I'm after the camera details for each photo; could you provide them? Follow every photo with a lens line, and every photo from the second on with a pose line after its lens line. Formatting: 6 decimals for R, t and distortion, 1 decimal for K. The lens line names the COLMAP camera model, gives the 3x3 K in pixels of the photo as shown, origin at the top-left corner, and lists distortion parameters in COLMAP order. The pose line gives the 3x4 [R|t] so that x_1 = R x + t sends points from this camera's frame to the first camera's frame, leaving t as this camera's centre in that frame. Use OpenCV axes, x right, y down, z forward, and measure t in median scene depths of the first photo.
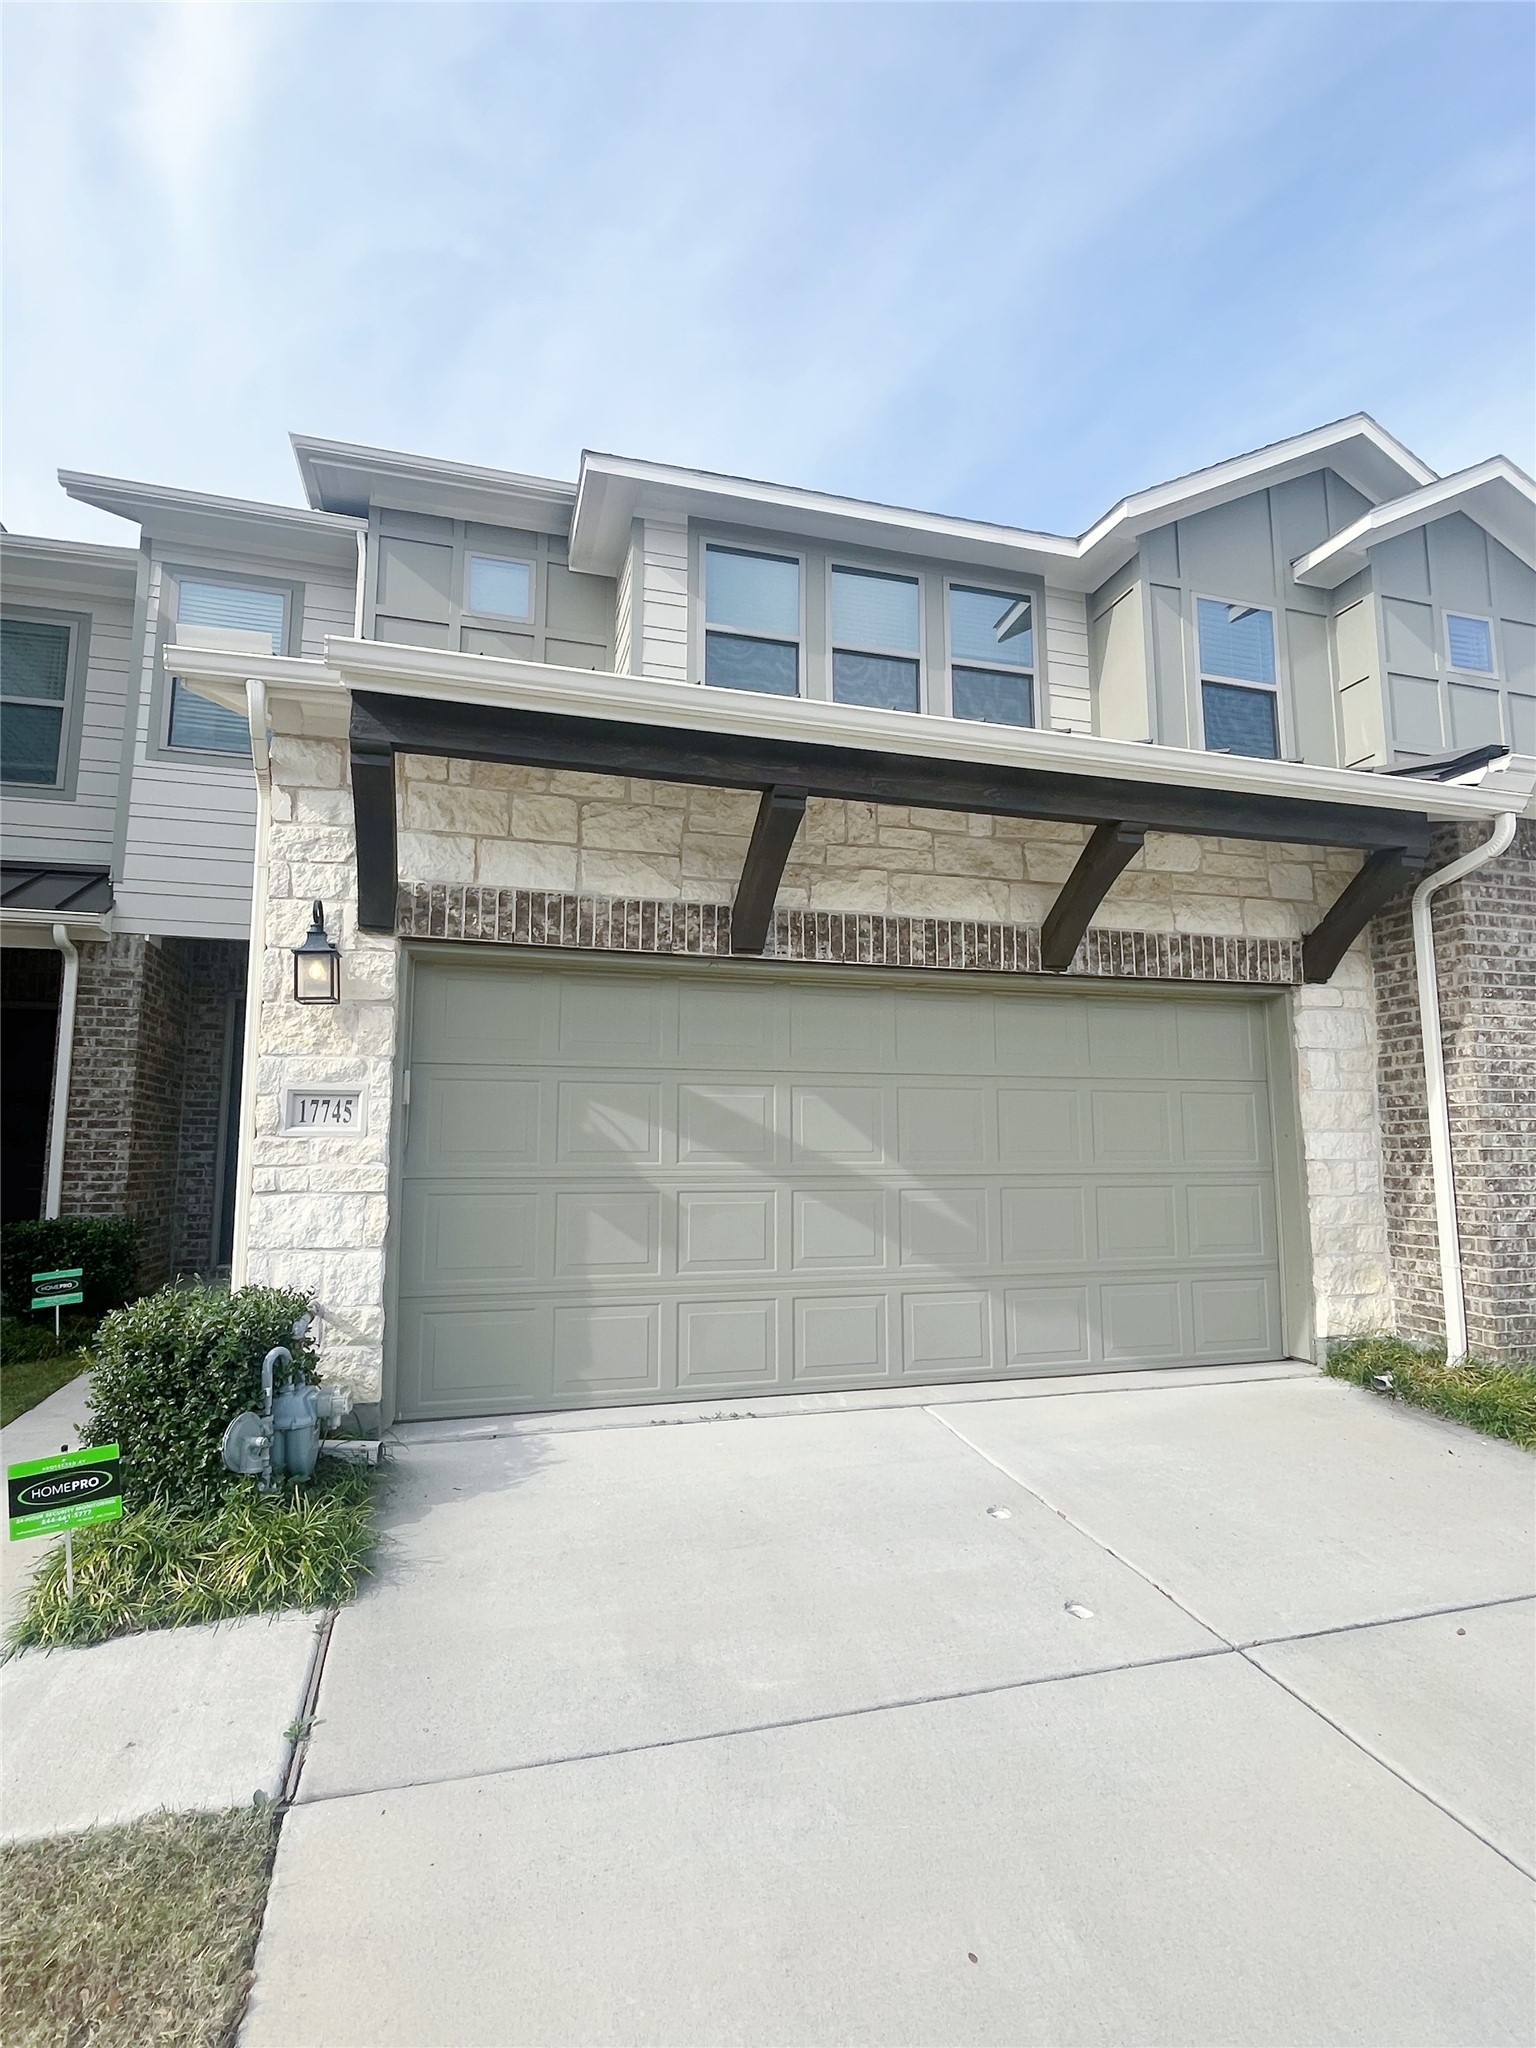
lens RADIAL K [[1002.2, 0, 771.2], [0, 1002.2, 1025.1], [0, 0, 1]] dist [-0.002727, 0.001207]
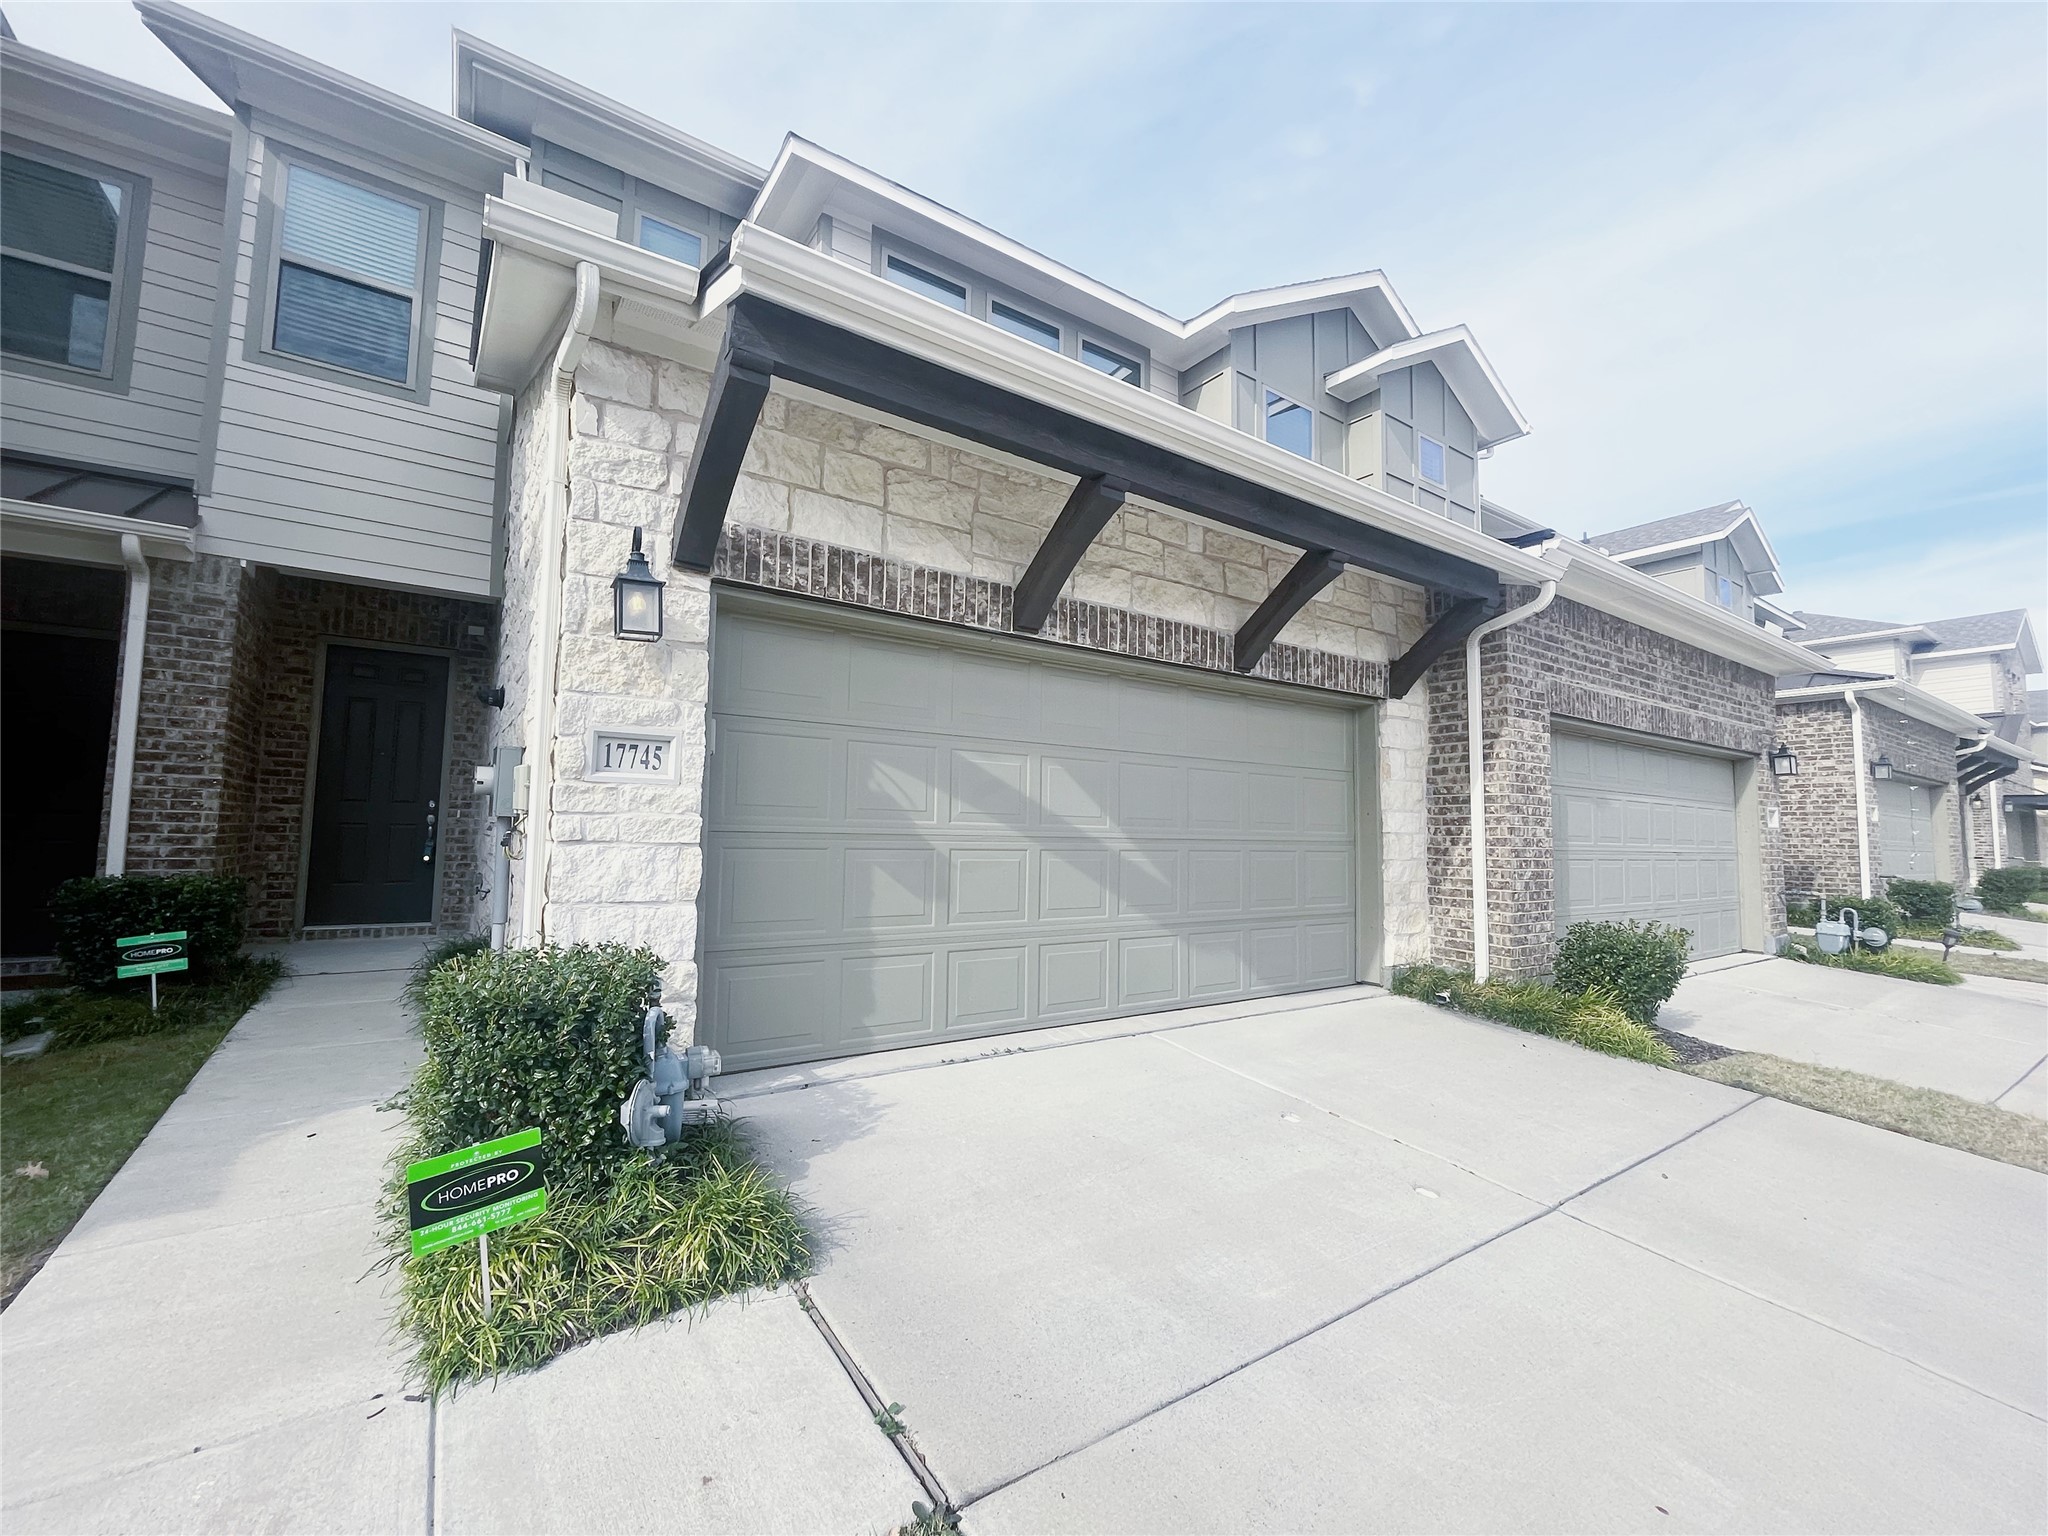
lens RADIAL K [[826.4, 0, 1018.6], [0, 826.4, 767.0], [0, 0, 1]] dist [-0.002915, 0.000065]
pose [[0.952686, 0.043072, 0.300888, -0.276561], [-0.058116, 0.997458, 0.041224, 0.035654], [-0.298348, -0.056760, 0.952768, 0.132145]]
